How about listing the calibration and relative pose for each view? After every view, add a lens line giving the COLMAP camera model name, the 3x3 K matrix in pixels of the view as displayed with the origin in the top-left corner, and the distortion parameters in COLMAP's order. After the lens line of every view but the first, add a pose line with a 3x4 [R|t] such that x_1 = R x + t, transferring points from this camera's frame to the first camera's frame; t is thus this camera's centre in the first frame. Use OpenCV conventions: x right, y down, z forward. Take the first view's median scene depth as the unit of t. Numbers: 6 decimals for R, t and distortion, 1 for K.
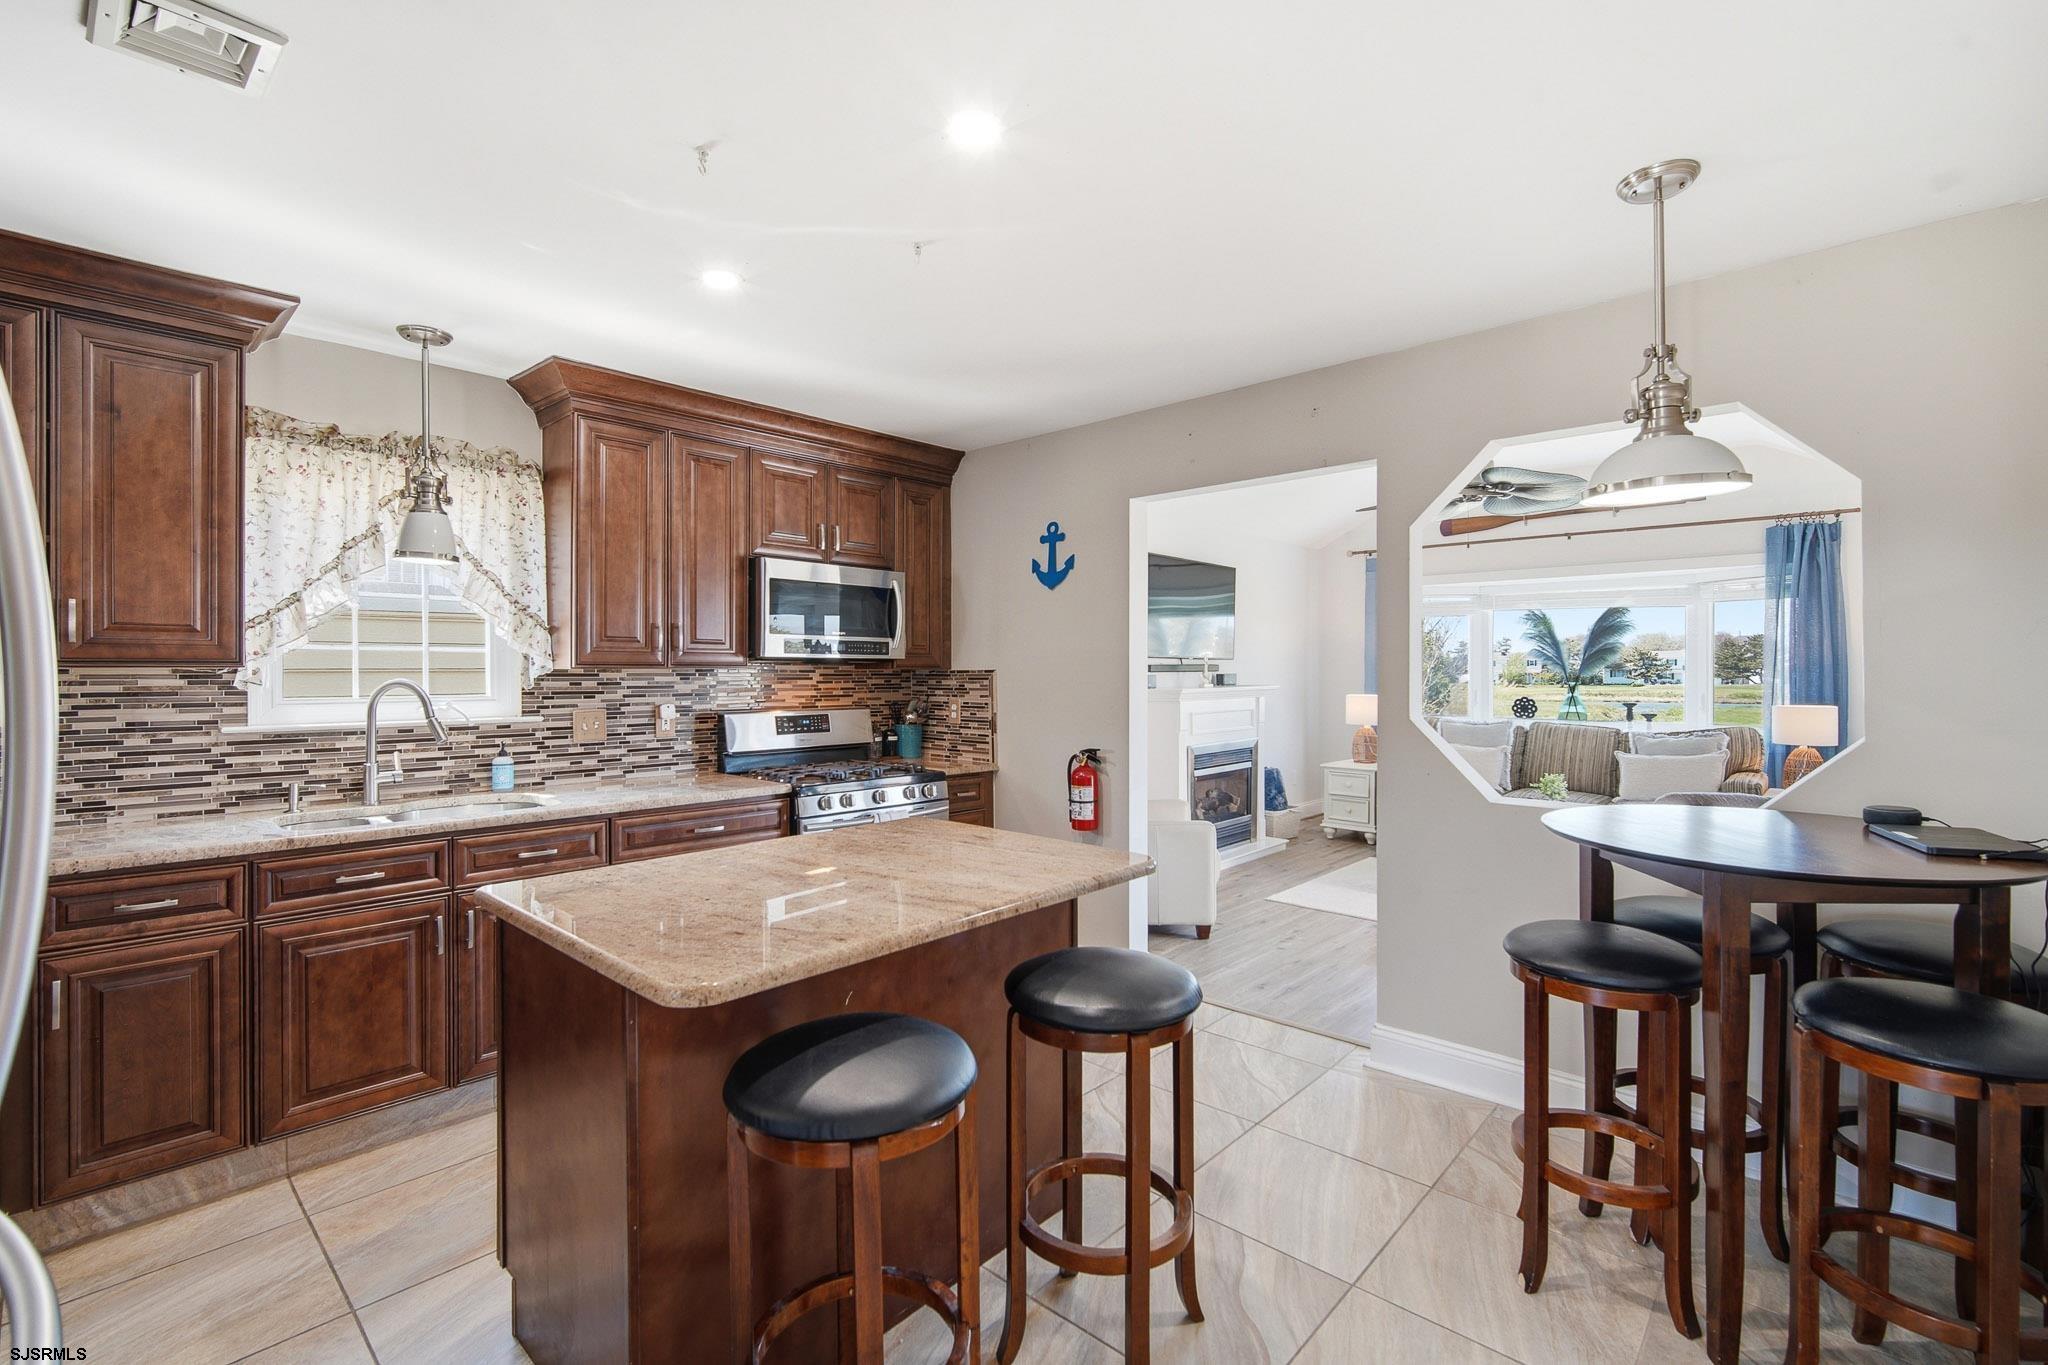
lens RADIAL K [[884.8, 0, 1024.0], [0, 884.8, 682.5], [0, 0, 1]] dist [-0.021670, 0.000033]
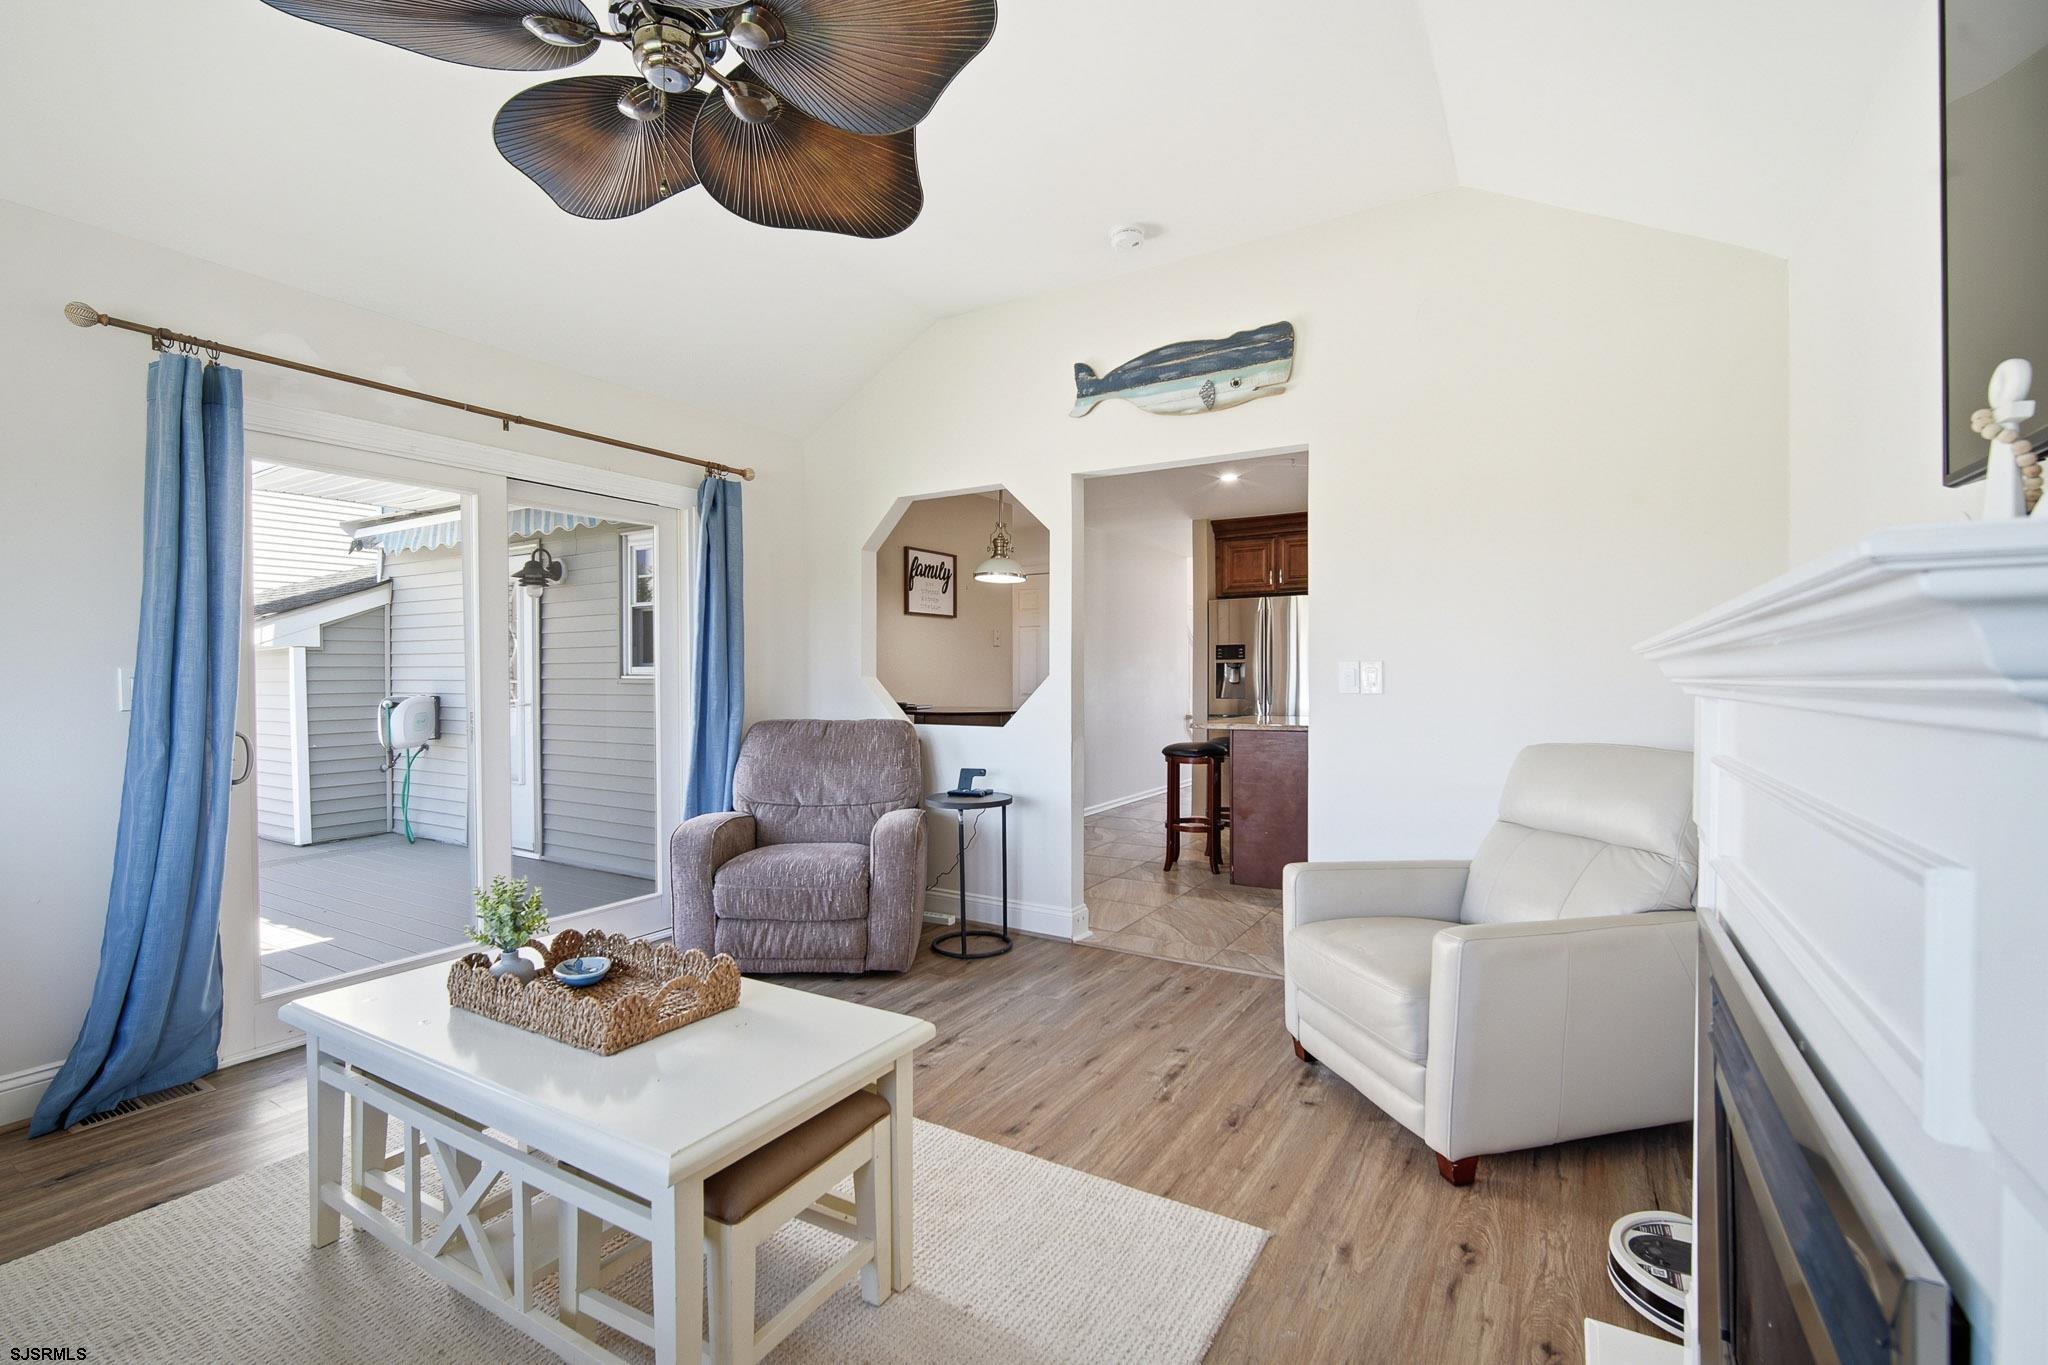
lens RADIAL K [[903.9, 0, 1033.1], [0, 903.9, 689.1], [0, 0, 1]] dist [-0.001428, -0.000060]
pose [[-0.976504, 0.008631, -0.215325, 0.684621], [0.002482, 0.999582, 0.028812, 0.019420], [0.215483, 0.027600, -0.976117, 2.056497]]
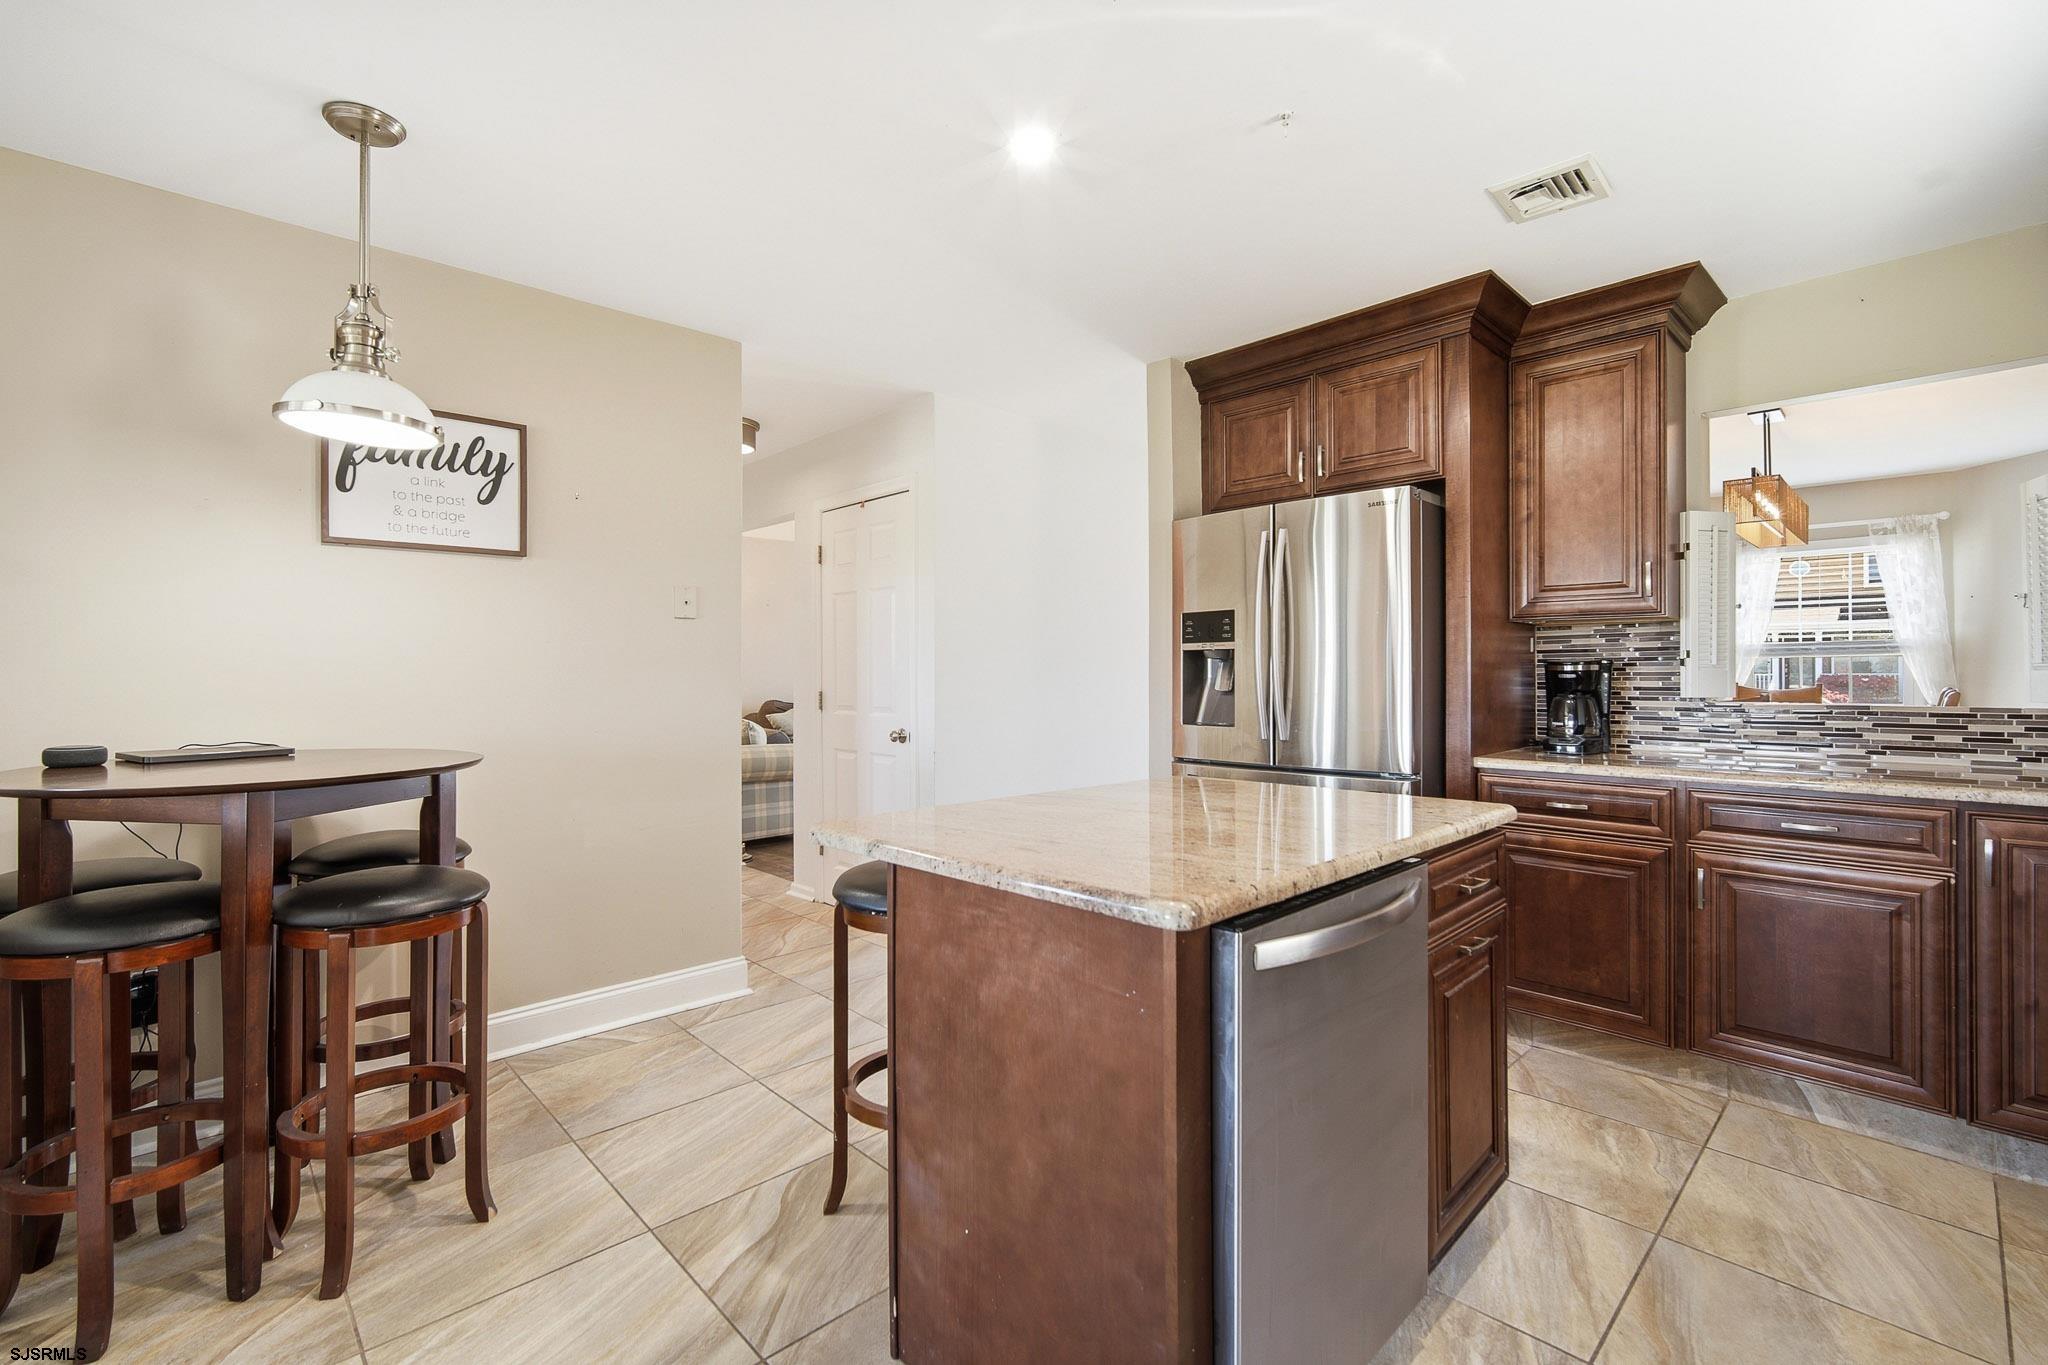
lens RADIAL K [[897.2, 0, 1026.5], [0, 897.2, 667.1], [0, 0, 1]] dist [-0.002744, -0.000238]
pose [[-0.998445, 0.005139, 0.055508, -0.061422], [0.005464, 0.999969, 0.005701, 0.032246], [-0.055477, 0.005995, -0.998442, 1.109488]]
